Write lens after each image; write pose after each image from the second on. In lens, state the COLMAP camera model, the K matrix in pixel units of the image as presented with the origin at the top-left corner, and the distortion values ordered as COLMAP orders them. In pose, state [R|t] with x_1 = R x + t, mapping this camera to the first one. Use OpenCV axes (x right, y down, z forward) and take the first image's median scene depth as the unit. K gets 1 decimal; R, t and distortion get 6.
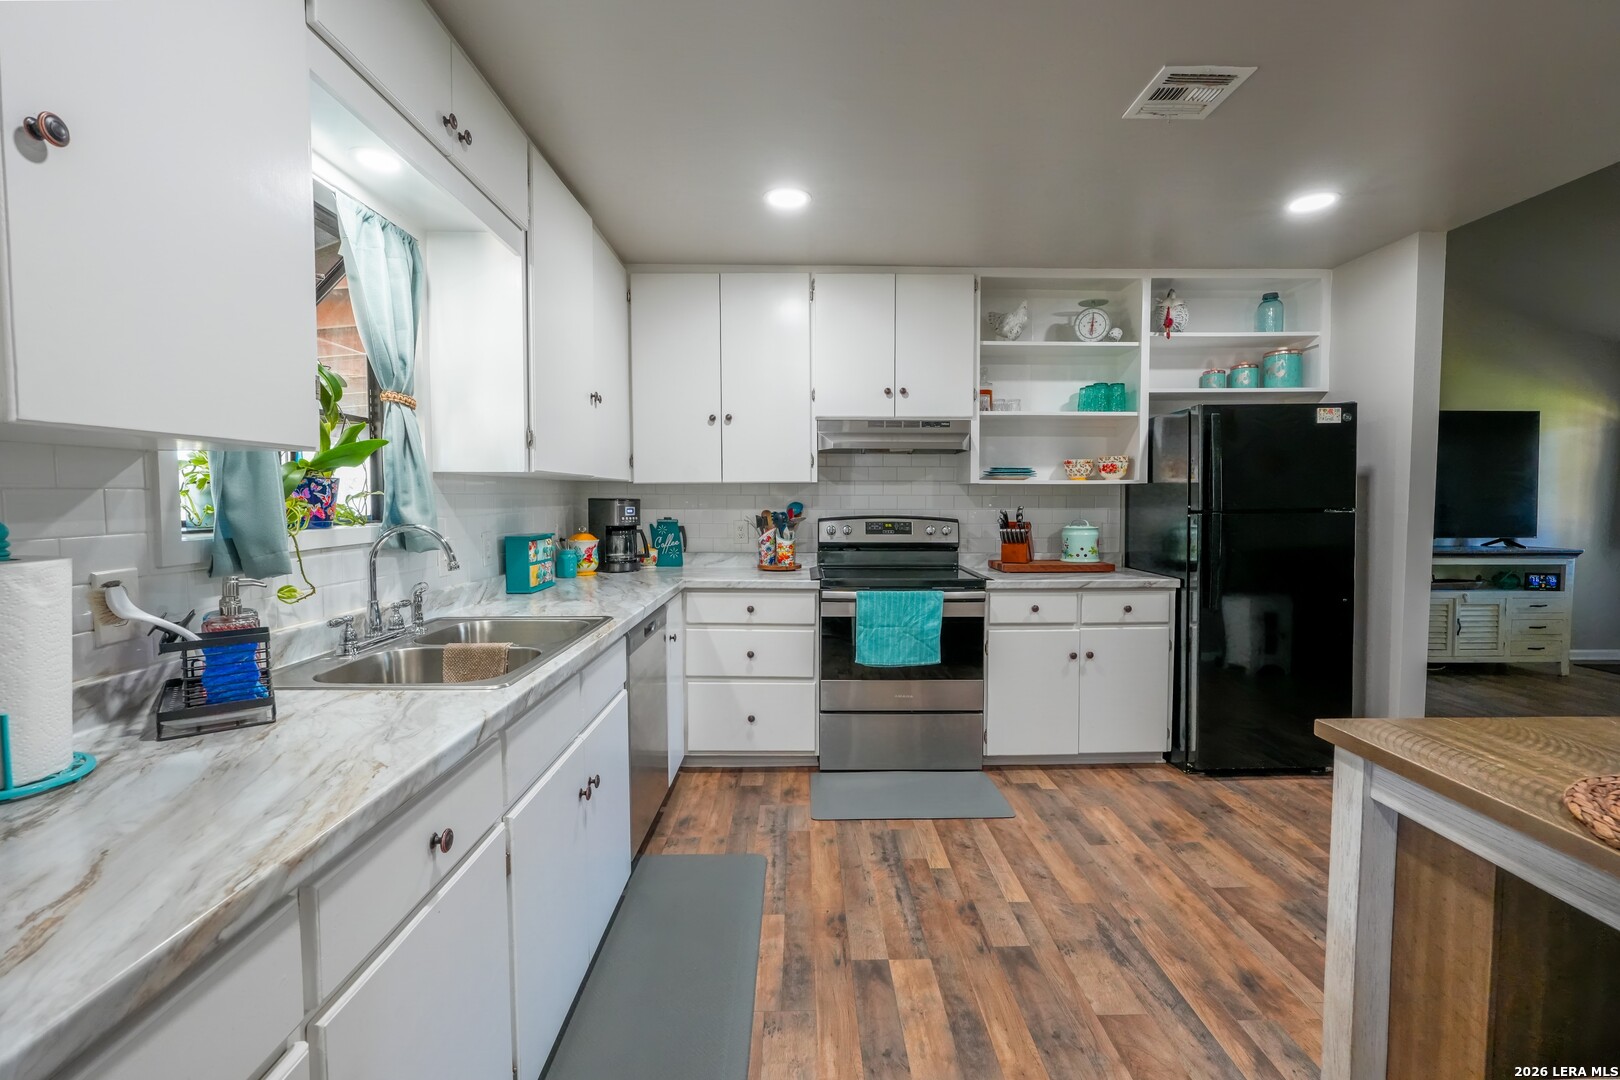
lens RADIAL K [[724.7, 0, 807.7], [0, 724.7, 532.9], [0, 0, 1]] dist [-0.008919, 0.000994]
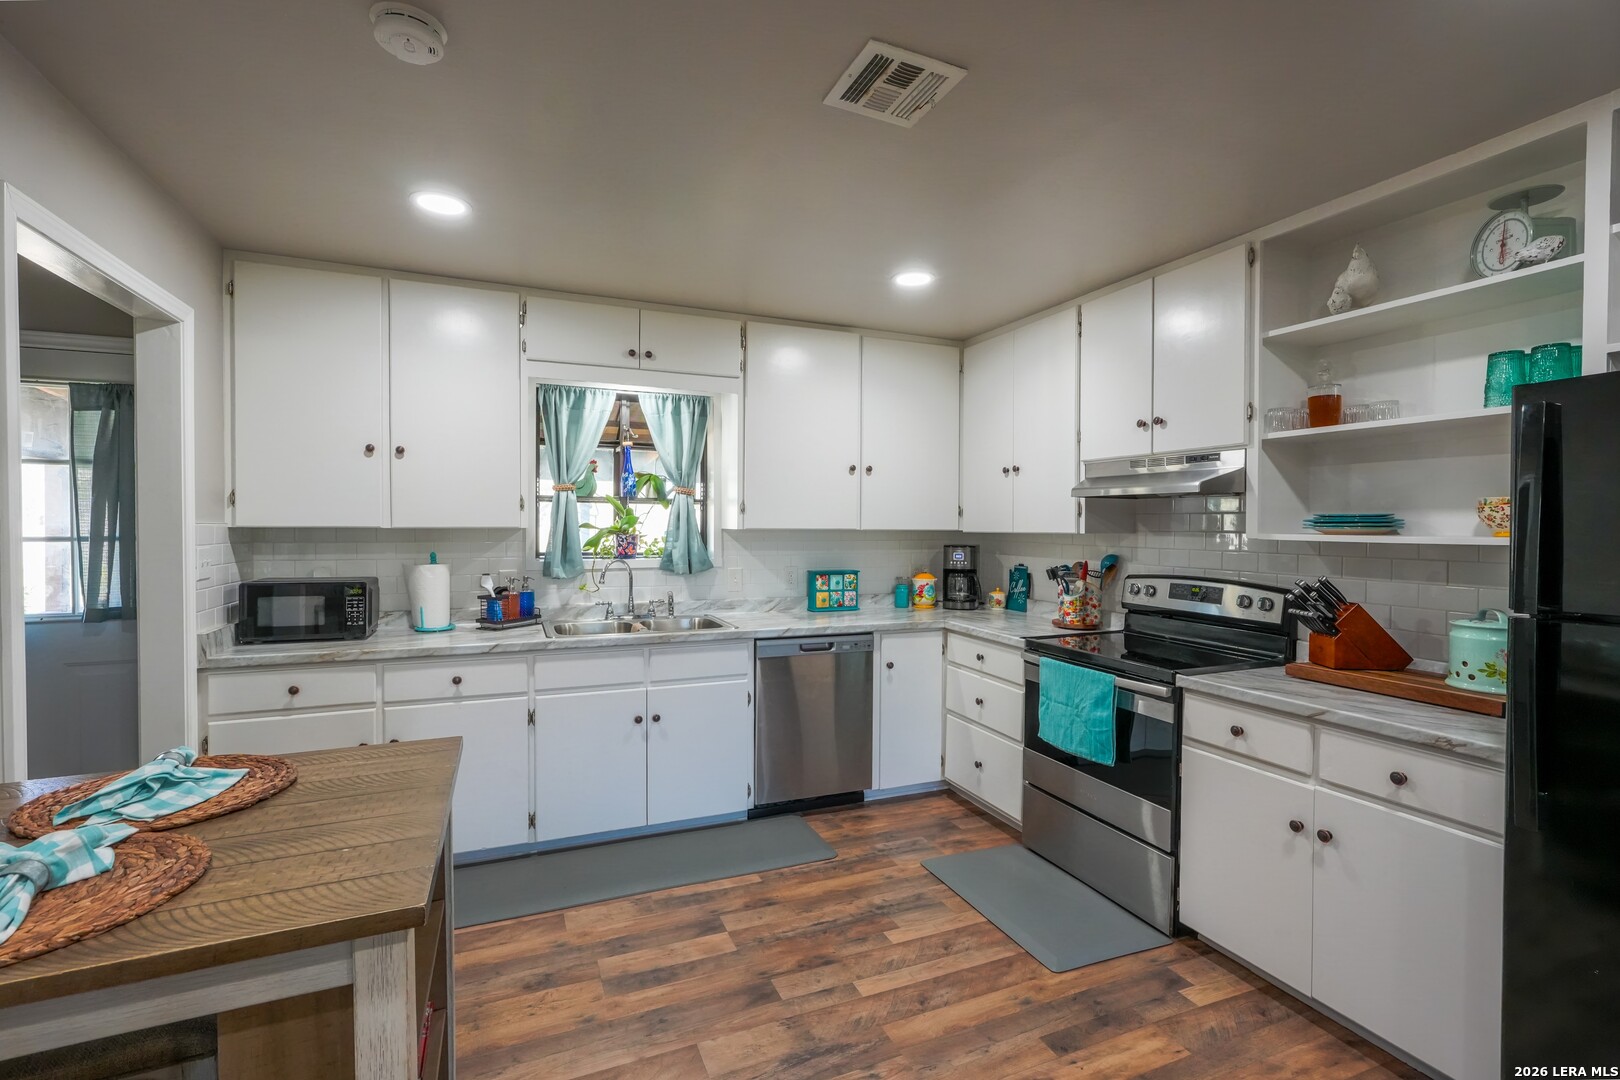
lens RADIAL K [[724.7, 0, 807.7], [0, 724.7, 532.9], [0, 0, 1]] dist [-0.008919, 0.000994]
pose [[0.371197, 0.014919, -0.928434, 0.794396], [-0.052558, 0.998606, -0.004967, -0.053567], [0.927065, 0.050641, 0.371464, 0.390965]]
